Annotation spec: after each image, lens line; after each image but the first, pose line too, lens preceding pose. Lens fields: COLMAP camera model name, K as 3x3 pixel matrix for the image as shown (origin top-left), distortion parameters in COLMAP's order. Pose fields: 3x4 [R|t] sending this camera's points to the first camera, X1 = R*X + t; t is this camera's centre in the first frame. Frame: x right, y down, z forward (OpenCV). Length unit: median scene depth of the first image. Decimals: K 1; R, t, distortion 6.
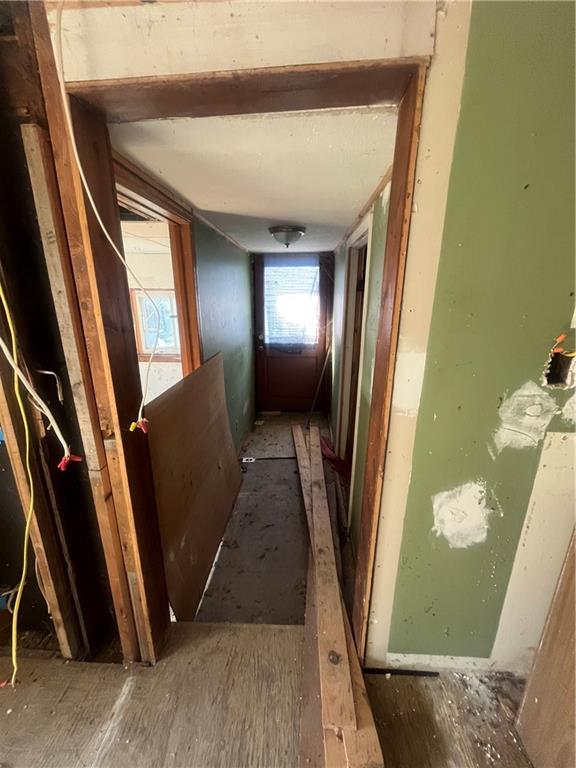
lens RADIAL K [[305.5, 0, 287.6], [0, 305.5, 382.3], [0, 0, 1]] dist [-0.003008, -0.000345]
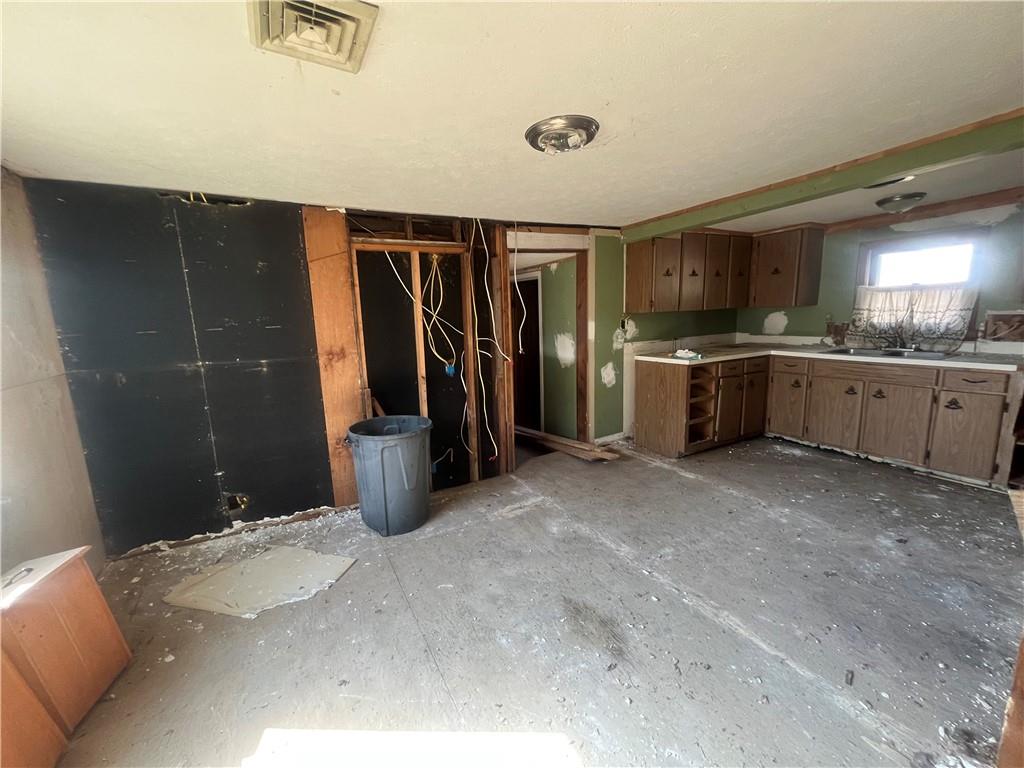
lens RADIAL K [[407.3, 0, 512.2], [0, 407.3, 382.5], [0, 0, 1]] dist [-0.003008, -0.000345]
pose [[0.845824, -0.113966, 0.521146, -2.417006], [0.177273, 0.981444, -0.073090, 0.643942], [-0.503146, 0.154207, 0.850332, -2.006038]]
